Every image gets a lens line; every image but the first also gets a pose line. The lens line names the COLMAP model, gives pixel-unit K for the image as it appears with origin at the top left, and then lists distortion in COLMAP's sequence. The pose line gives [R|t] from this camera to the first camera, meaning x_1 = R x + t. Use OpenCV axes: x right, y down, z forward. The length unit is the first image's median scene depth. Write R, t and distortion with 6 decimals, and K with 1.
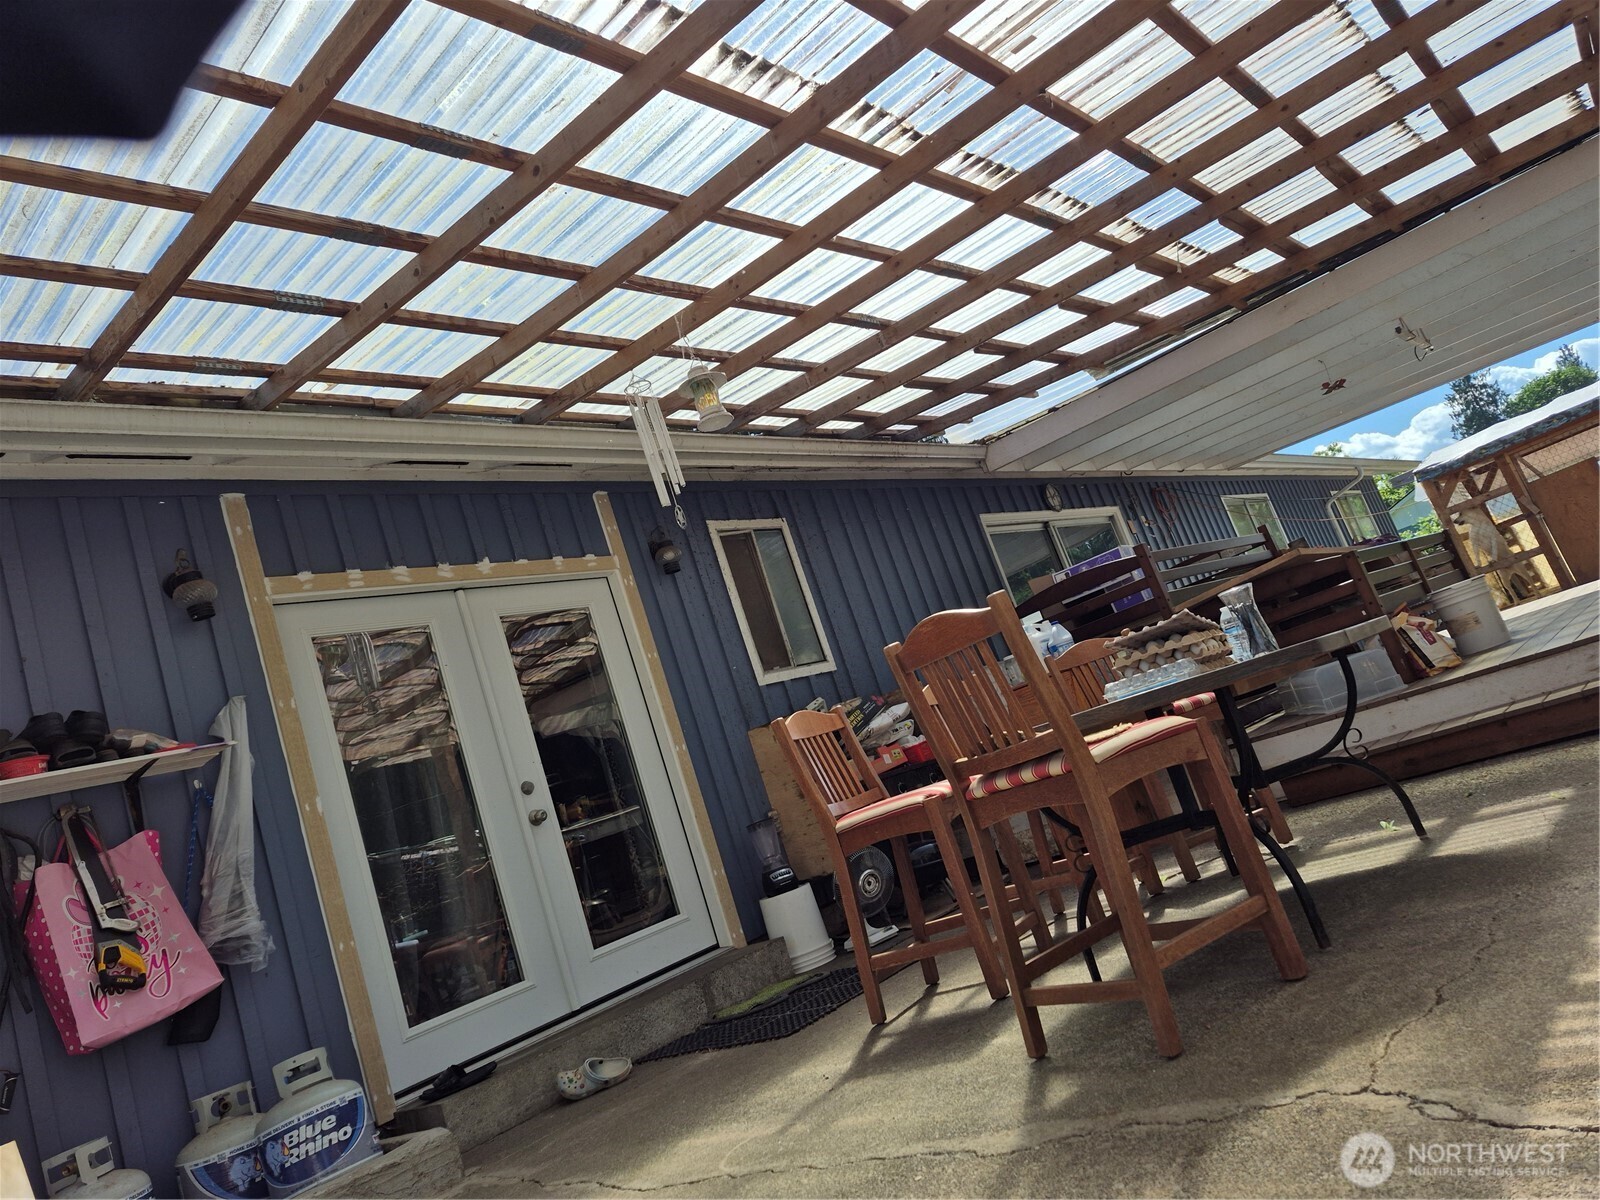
lens RADIAL K [[1103.5, 0, 806.8], [0, 1103.5, 561.0], [0, 0, 1]] dist [0.120435, -0.149980]
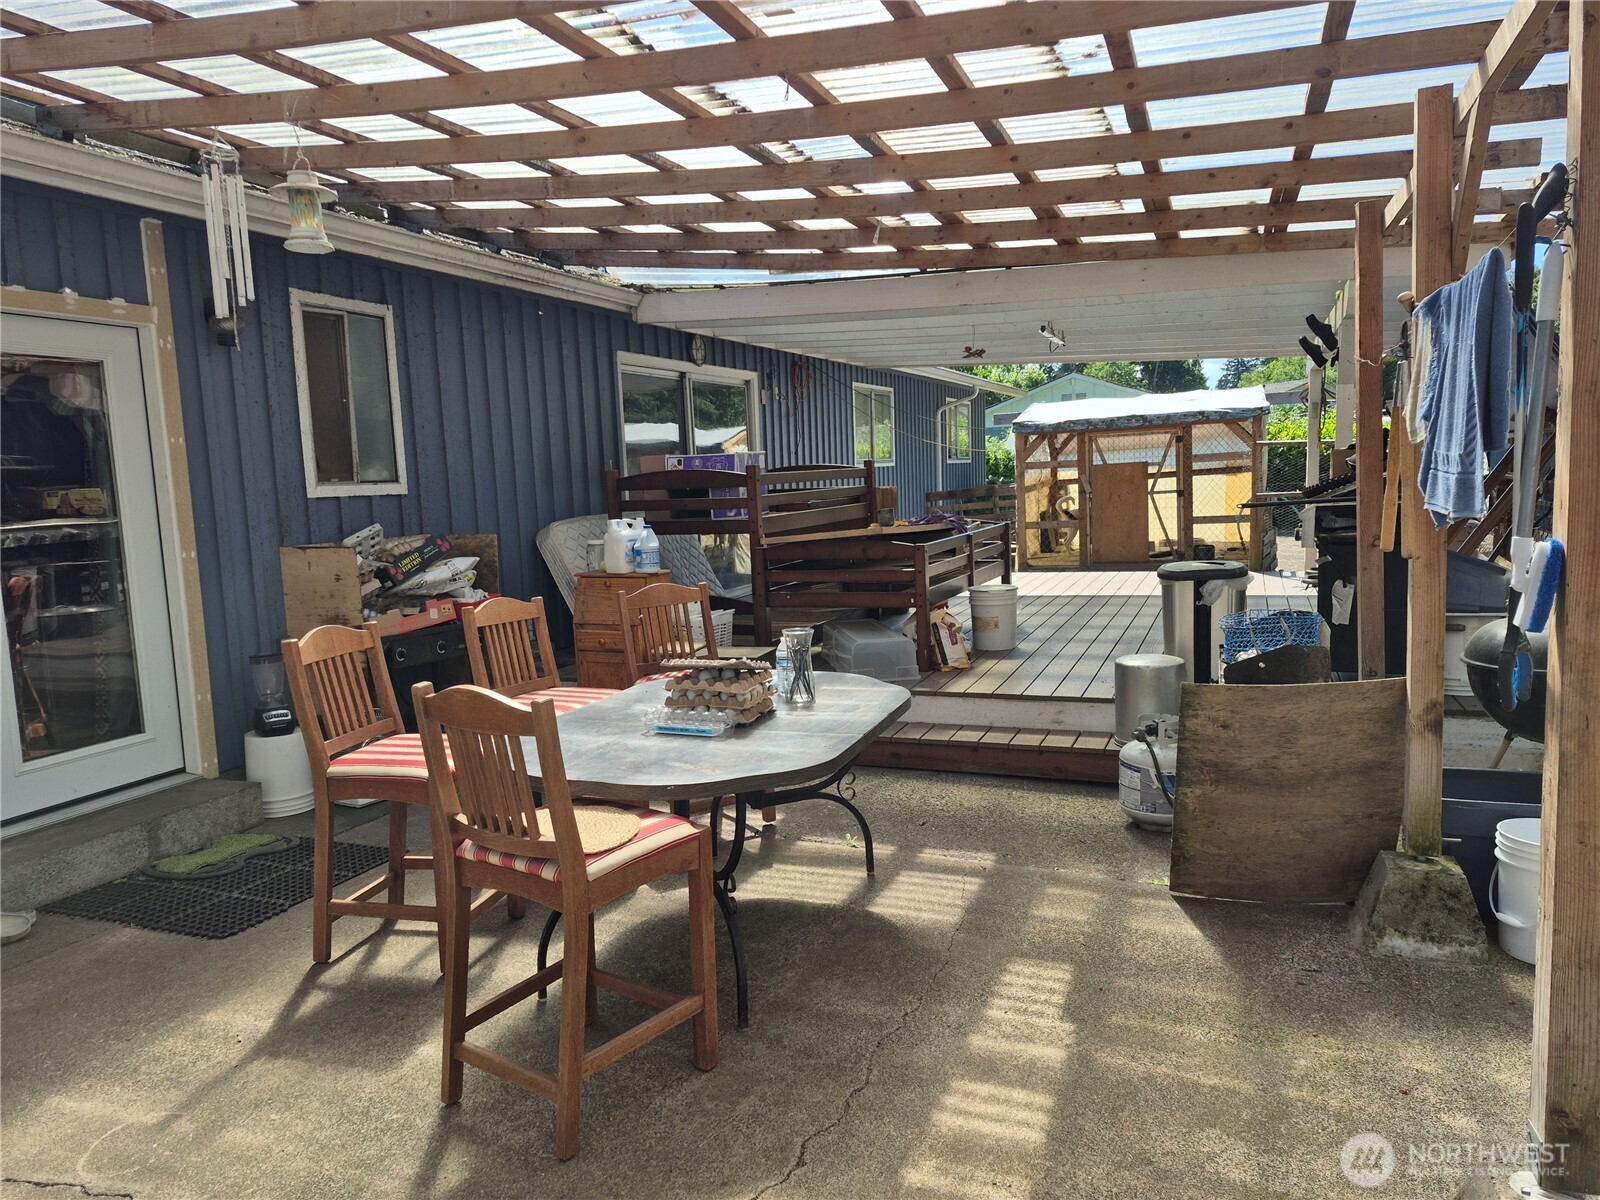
lens RADIAL K [[1113.1, 0, 800.0], [0, 1113.1, 600.0], [0, 0, 1]] dist [0.079777, -0.091223]
pose [[0.898259, 0.244588, 0.365112, 0.001501], [-0.332159, 0.921854, 0.199637, -0.129669], [-0.287751, -0.300601, 0.909306, 0.047257]]
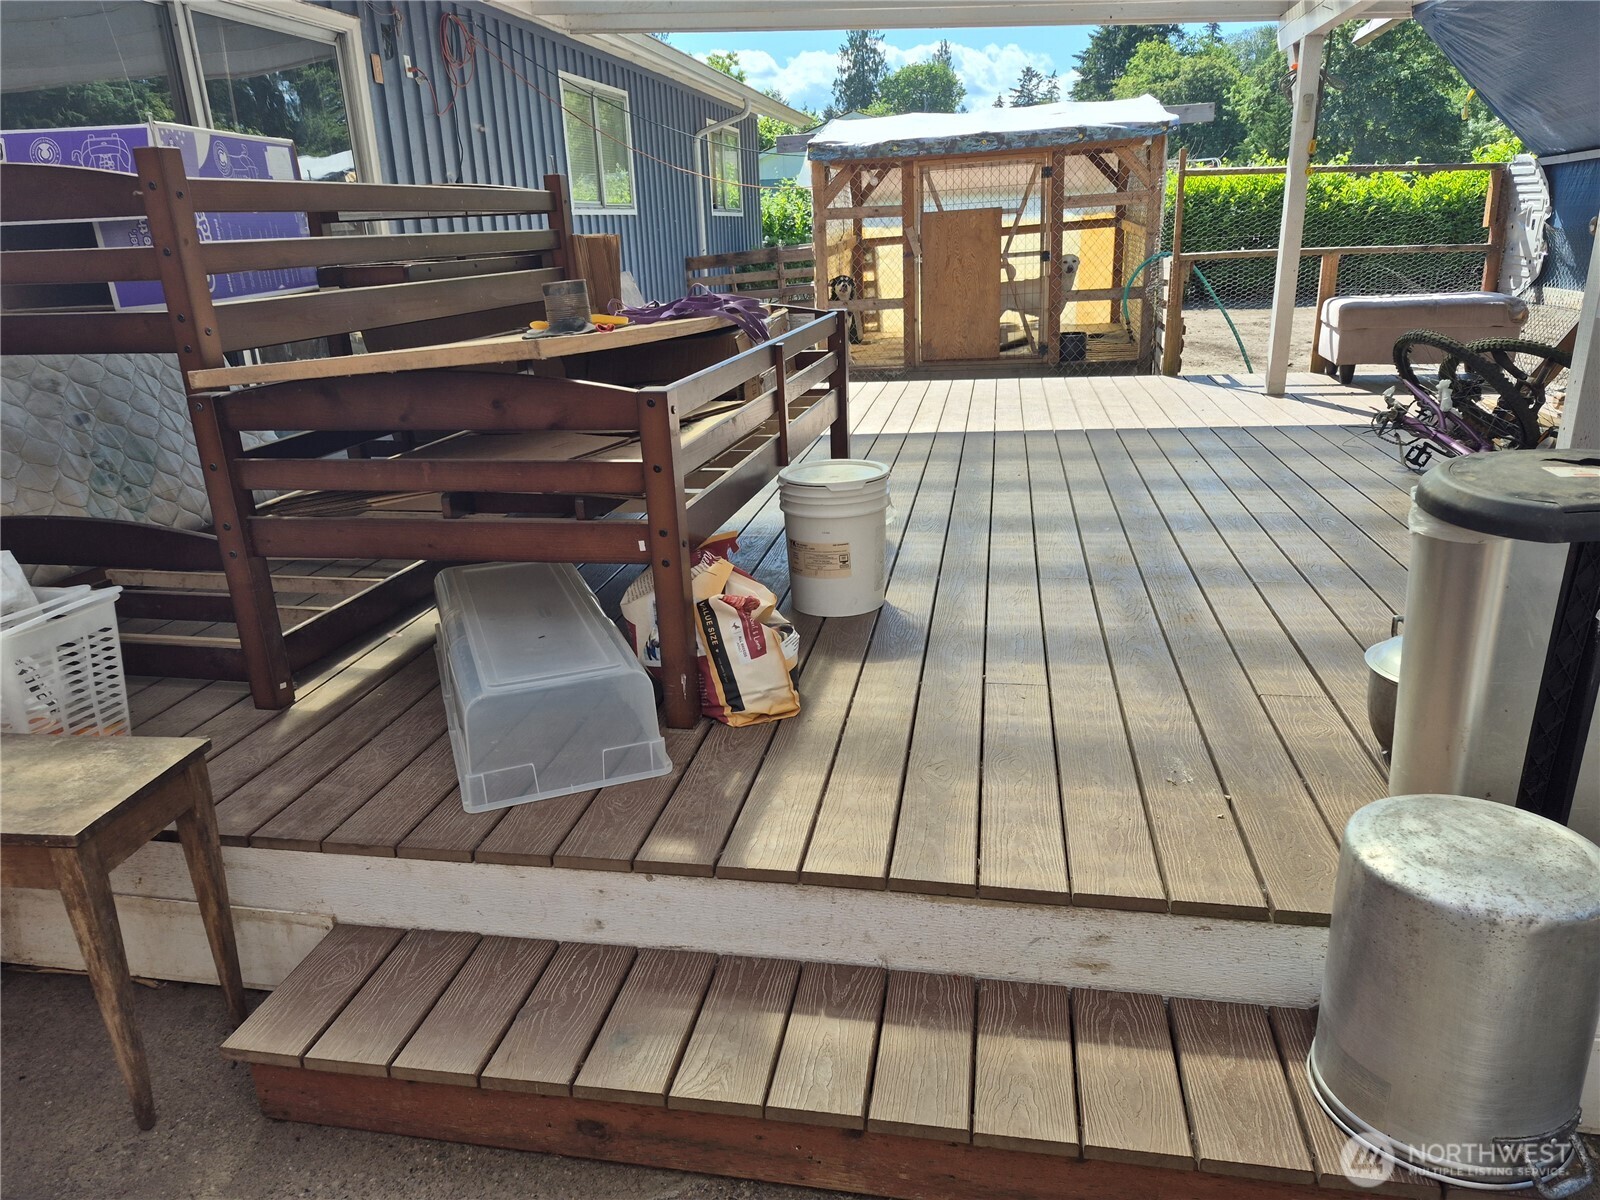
lens RADIAL K [[1077.0, 0, 796.2], [0, 1077.0, 620.3], [0, 0, 1]] dist [0.099017, -0.140308]
pose [[0.810866, 0.102995, 0.576098, 0.310178], [-0.346516, 0.877782, 0.330796, -0.074110], [-0.471618, -0.467858, 0.747452, 0.652840]]
